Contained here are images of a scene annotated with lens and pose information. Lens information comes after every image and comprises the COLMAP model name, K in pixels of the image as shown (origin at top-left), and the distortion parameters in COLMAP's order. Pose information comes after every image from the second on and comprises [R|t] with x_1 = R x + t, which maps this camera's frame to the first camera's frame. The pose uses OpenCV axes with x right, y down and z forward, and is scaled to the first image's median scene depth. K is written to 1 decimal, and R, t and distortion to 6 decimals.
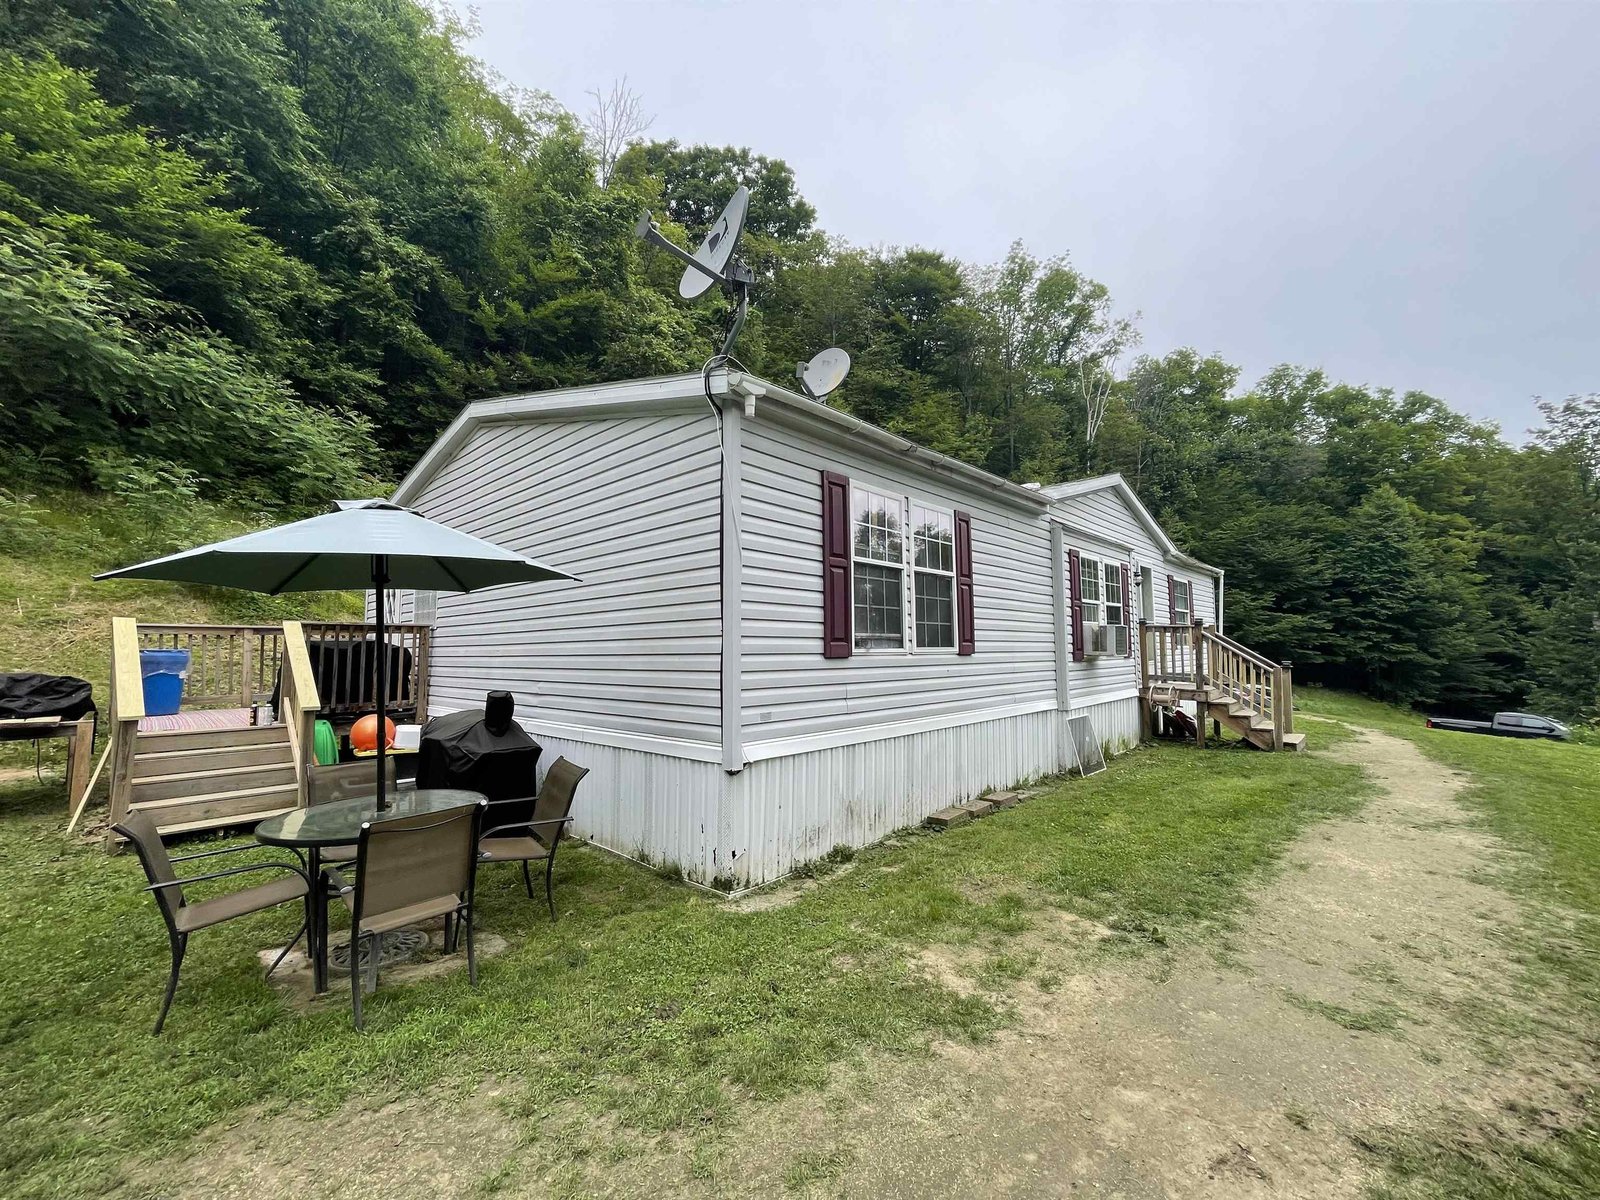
lens RADIAL K [[650.2, 0, 806.6], [0, 650.2, 602.1], [0, 0, 1]] dist [-0.003448, 0.000325]
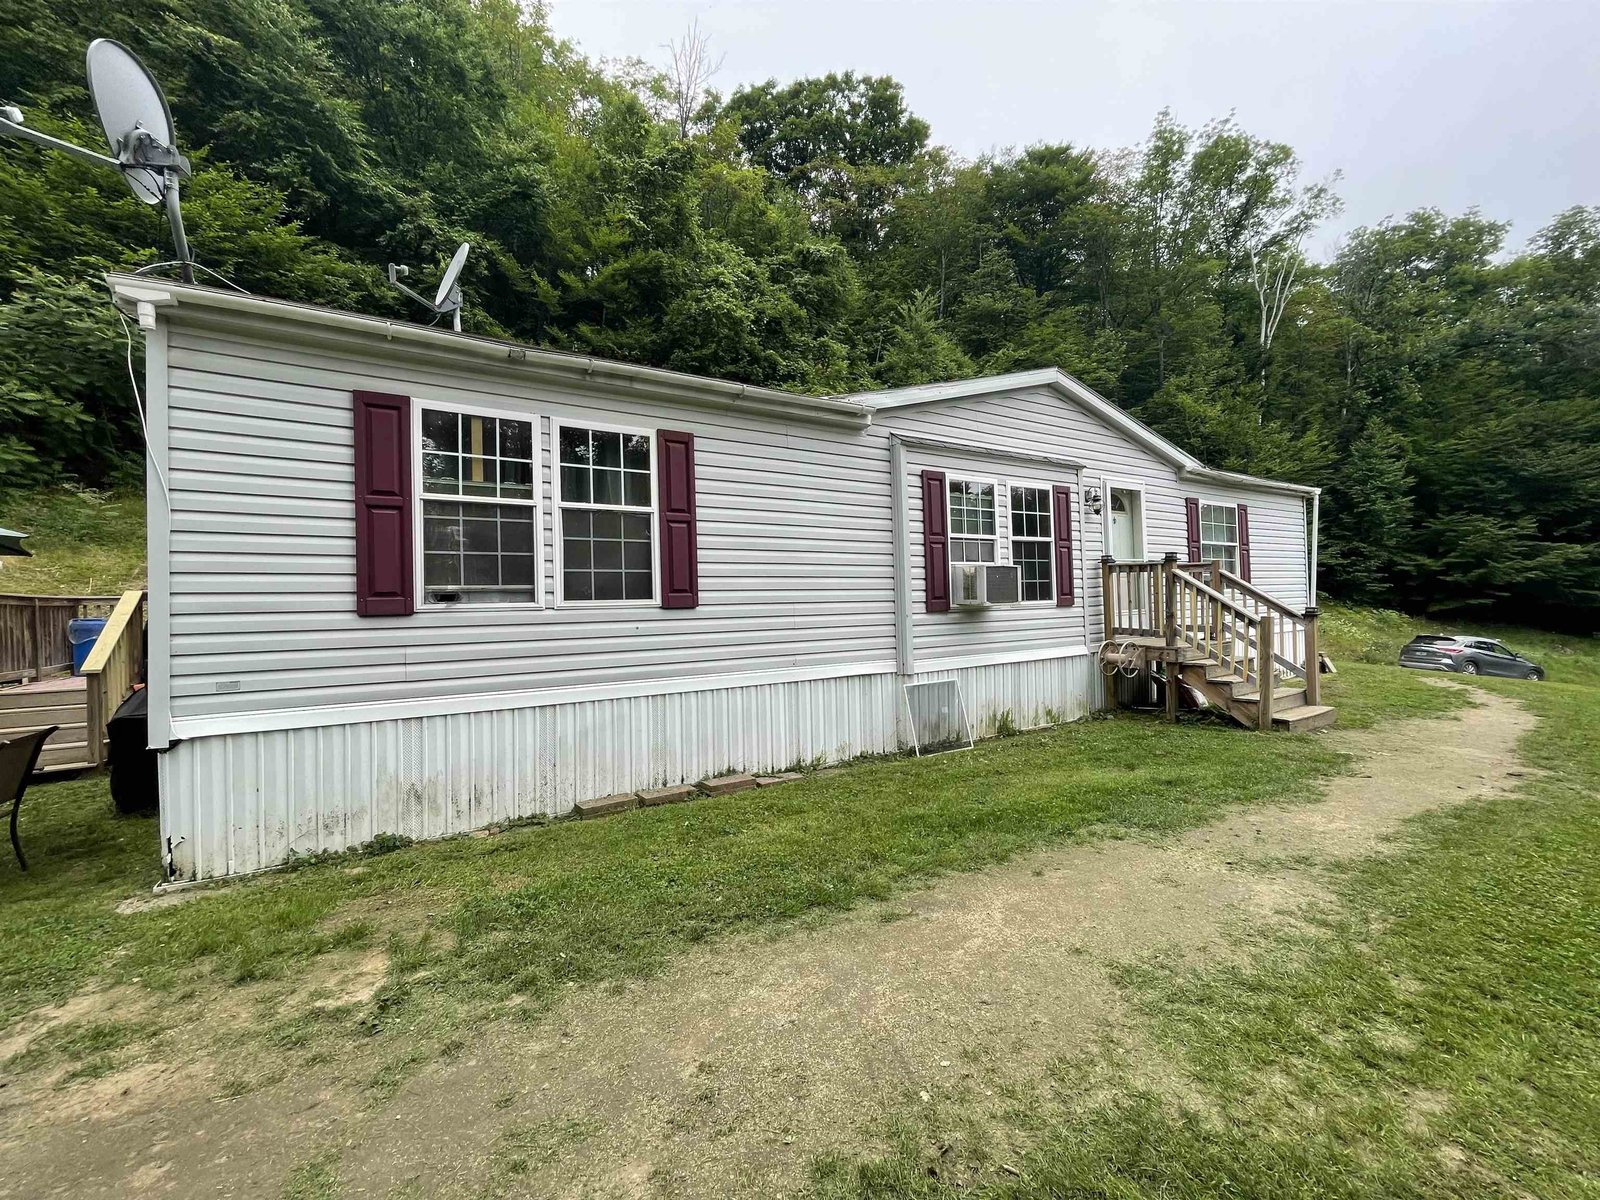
lens RADIAL K [[650.2, 0, 811.4], [0, 650.2, 601.9], [0, 0, 1]] dist [-0.003448, 0.000325]
pose [[0.965766, -0.023852, -0.258317, 0.195155], [0.040931, 0.997302, 0.060940, 0.009665], [0.256166, -0.069426, 0.964136, 0.081968]]
